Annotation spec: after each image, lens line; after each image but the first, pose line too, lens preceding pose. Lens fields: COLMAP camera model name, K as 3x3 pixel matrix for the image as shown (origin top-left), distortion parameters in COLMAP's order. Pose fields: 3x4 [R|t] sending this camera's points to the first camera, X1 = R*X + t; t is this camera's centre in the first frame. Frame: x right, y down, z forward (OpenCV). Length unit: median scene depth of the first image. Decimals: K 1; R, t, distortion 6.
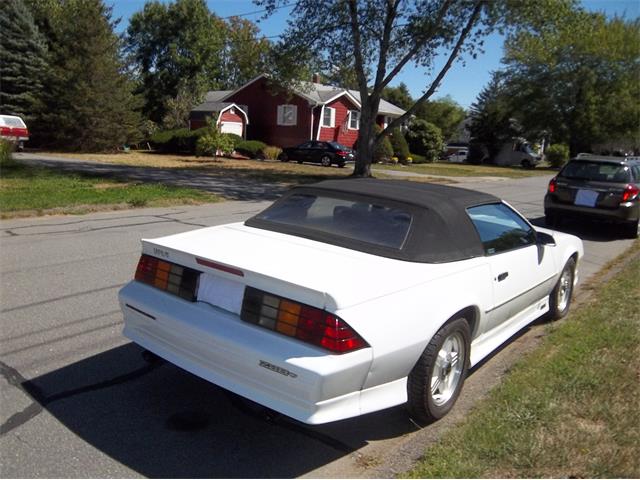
lens RADIAL K [[554.1, 0, 332.6], [0, 554.1, 222.7], [0, 0, 1]] dist [-0.009396, 0.060156]
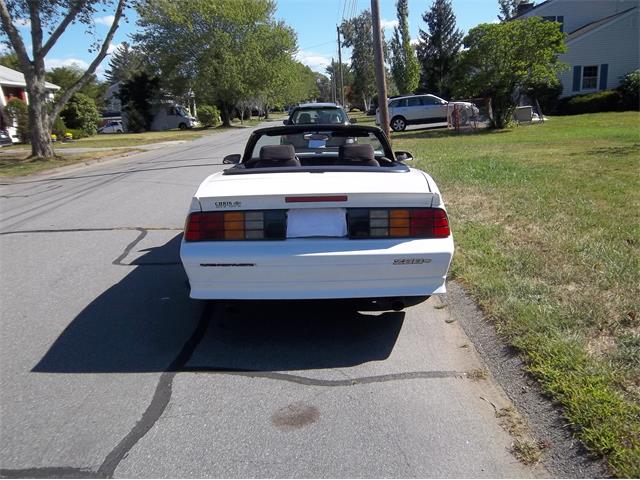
lens RADIAL K [[554.1, 0, 317.4], [0, 554.1, 244.2], [0, 0, 1]] dist [-0.009396, 0.060156]
pose [[0.799198, -0.229089, 0.555699, -0.106233], [0.177706, 0.973245, 0.145651, 0.001061], [-0.574198, -0.017653, 0.818526, 0.012936]]
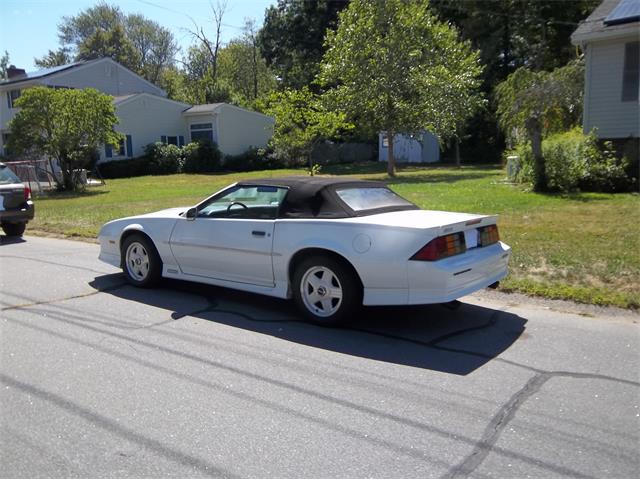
lens RADIAL K [[554.1, 0, 324.6], [0, 554.1, 236.0], [0, 0, 1]] dist [-0.009396, 0.060156]
pose [[0.004791, -0.195051, 0.980781, -0.236319], [0.168544, 0.966919, 0.191471, -0.035127], [-0.985682, 0.164388, 0.037507, 0.177305]]
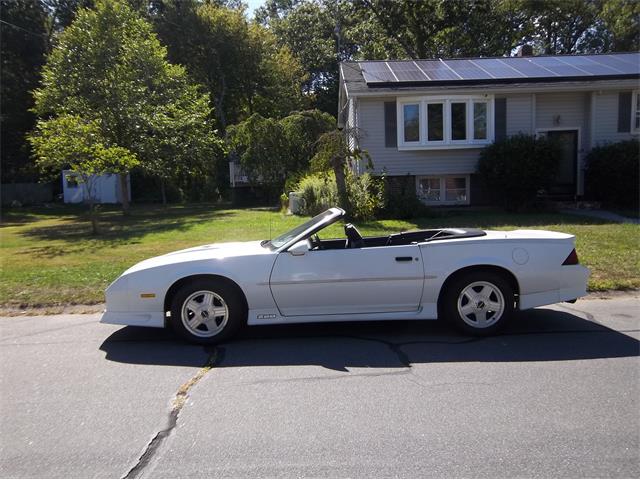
lens RADIAL K [[554.1, 0, 325.7], [0, 554.1, 245.2], [0, 0, 1]] dist [-0.009396, 0.060156]
pose [[-0.594075, -0.117053, 0.795847, -0.167278], [0.119337, 0.965584, 0.231100, -0.063768], [-0.795508, 0.232265, -0.559660, 0.394604]]
